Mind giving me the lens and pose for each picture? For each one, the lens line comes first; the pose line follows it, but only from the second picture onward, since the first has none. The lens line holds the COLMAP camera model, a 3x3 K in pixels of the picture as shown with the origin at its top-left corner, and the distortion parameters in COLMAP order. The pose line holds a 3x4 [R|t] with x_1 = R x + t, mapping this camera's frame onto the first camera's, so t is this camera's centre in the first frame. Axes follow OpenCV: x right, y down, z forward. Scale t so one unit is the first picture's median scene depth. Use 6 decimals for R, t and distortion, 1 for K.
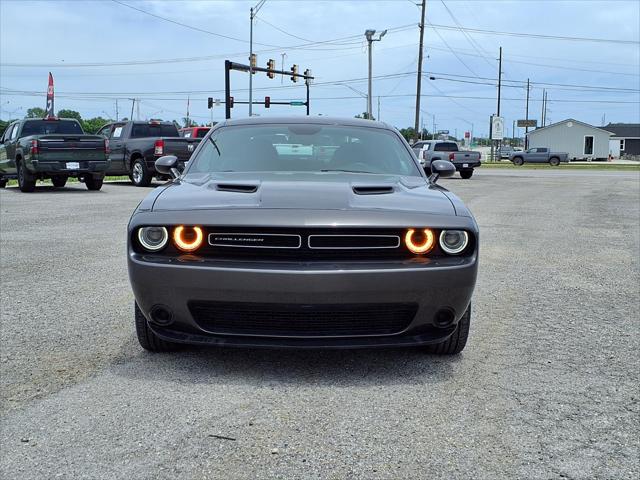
lens RADIAL K [[798.7, 0, 320.8], [0, 798.7, 239.5], [0, 0, 1]] dist [-0.038894, 0.000000]
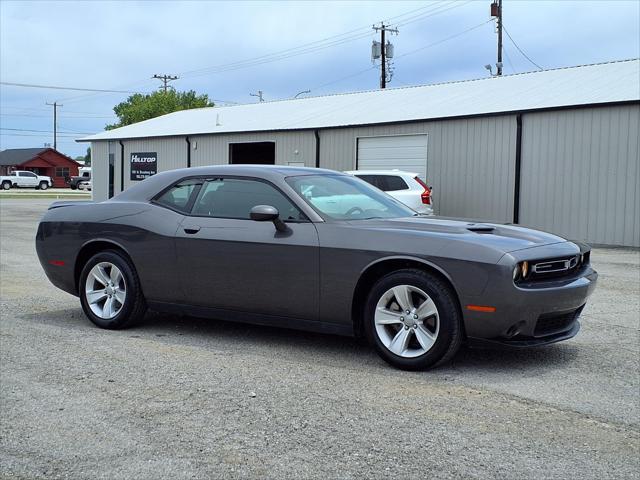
lens RADIAL K [[832.1, 0, 317.4], [0, 832.1, 243.8], [0, 0, 1]] dist [0.080675, 0.000000]
pose [[0.577604, -0.050301, 0.814766, -1.517300], [0.075513, 0.997112, 0.008026, -0.081966], [-0.812817, 0.056890, 0.579735, 0.467045]]
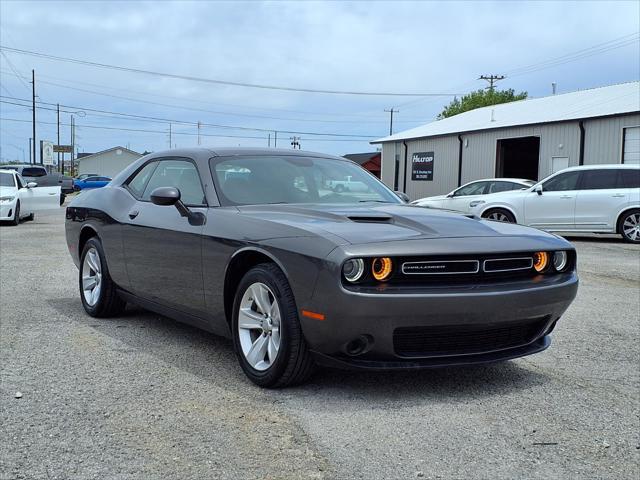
lens RADIAL K [[832.1, 0, 318.8], [0, 832.1, 242.8], [0, 0, 1]] dist [0.080675, 0.000000]
pose [[0.863153, -0.024406, 0.504352, -0.781049], [0.041934, 0.998846, -0.023433, -0.012126], [-0.503198, 0.041376, 0.863180, 0.112099]]
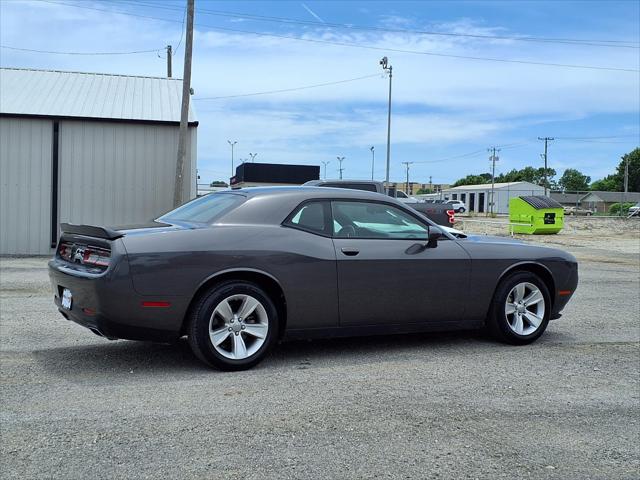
lens RADIAL K [[832.1, 0, 320.0], [0, 832.1, 239.9], [0, 0, 1]] dist [0.080675, 0.000000]
pose [[-0.460119, -0.050005, 0.886448, -1.787672], [0.071667, 0.993063, 0.093219, -0.306917], [-0.884960, 0.106421, -0.453344, 2.499483]]
